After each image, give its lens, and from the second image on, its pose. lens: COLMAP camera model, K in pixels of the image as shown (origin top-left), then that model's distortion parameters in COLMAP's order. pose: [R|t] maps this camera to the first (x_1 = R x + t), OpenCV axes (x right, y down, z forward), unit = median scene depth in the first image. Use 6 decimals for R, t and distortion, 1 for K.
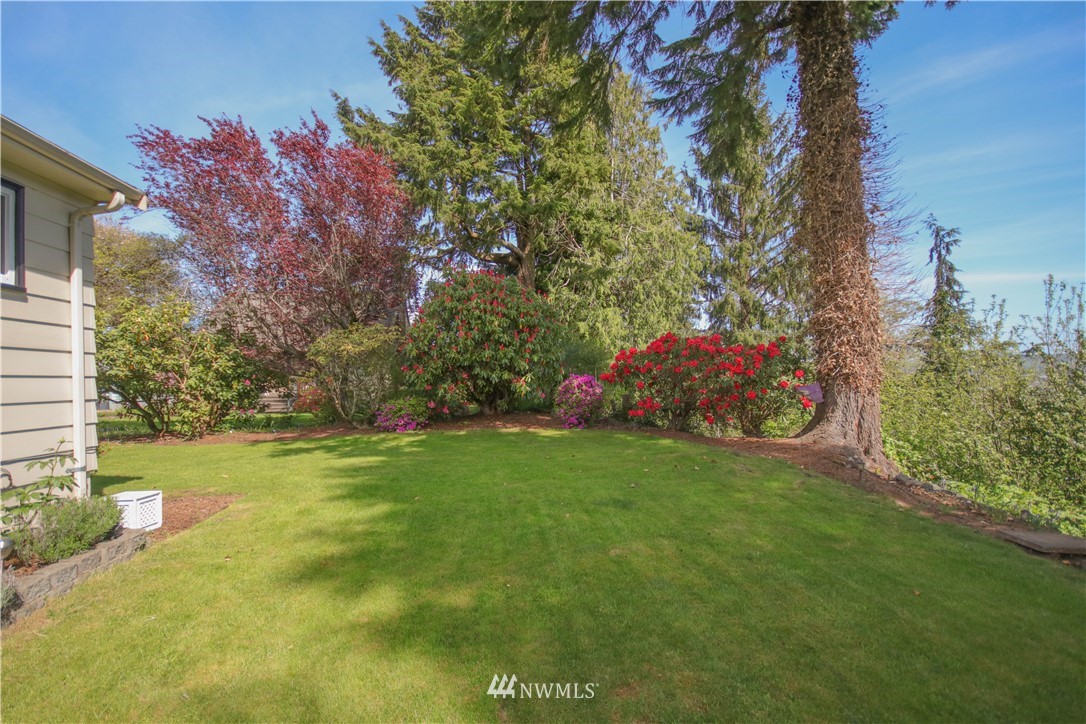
lens RADIAL K [[501.0, 0, 530.9], [0, 501.0, 376.2], [0, 0, 1]] dist [-0.017000, 0.035865]
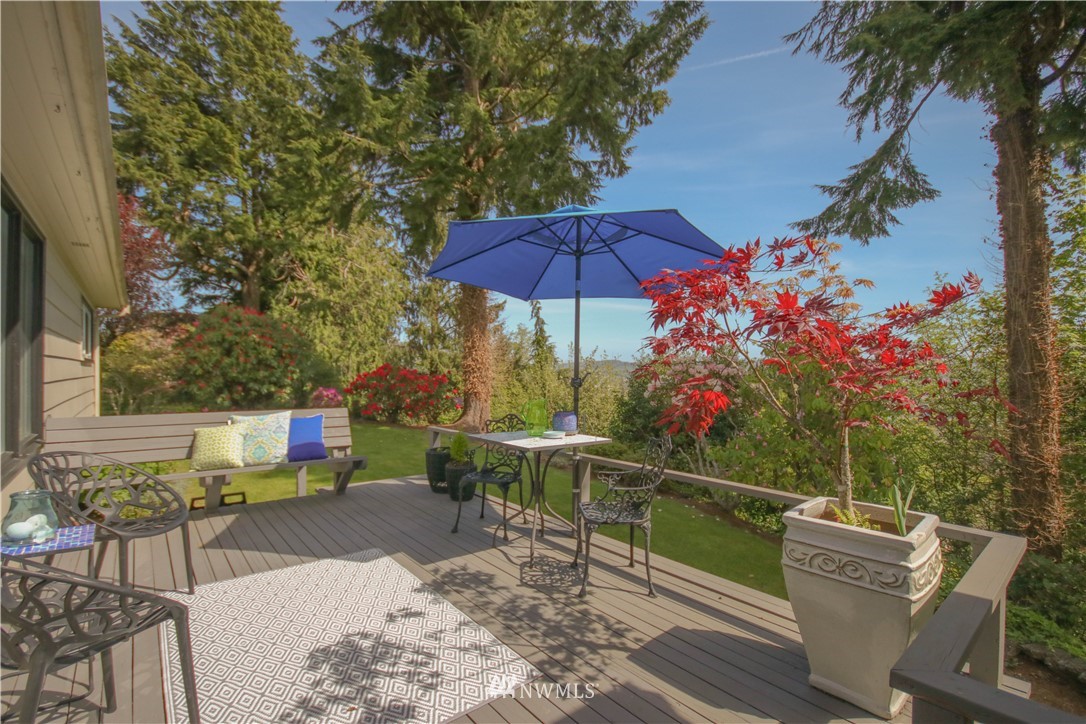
lens RADIAL K [[493.0, 0, 543.8], [0, 493.0, 372.8], [0, 0, 1]] dist [0.002955, -0.009069]
pose [[0.811451, 0.023619, 0.583943, -0.154017], [-0.025874, 0.999655, -0.004480, -0.037676], [-0.583847, -0.011474, 0.811782, -0.377323]]
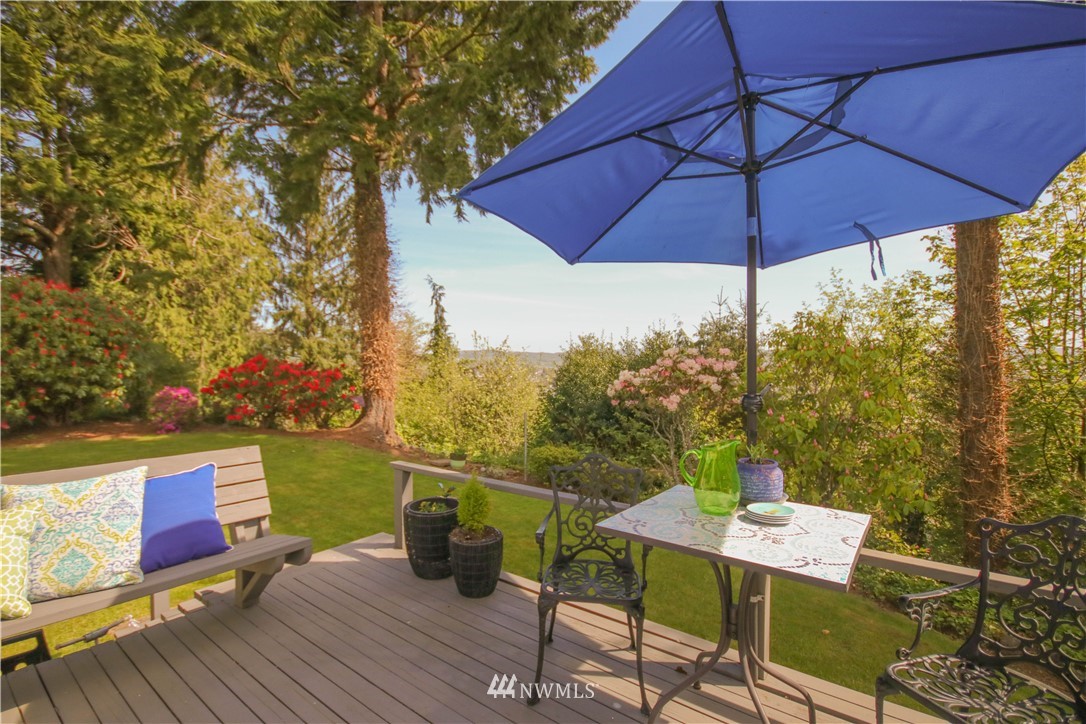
lens RADIAL K [[493.0, 0, 543.8], [0, 493.0, 372.8], [0, 0, 1]] dist [0.002955, -0.009069]
pose [[0.648803, 0.002562, 0.760952, -0.140870], [-0.018097, 0.999763, 0.012063, -0.042287], [-0.760741, -0.021597, 0.648696, -0.257705]]
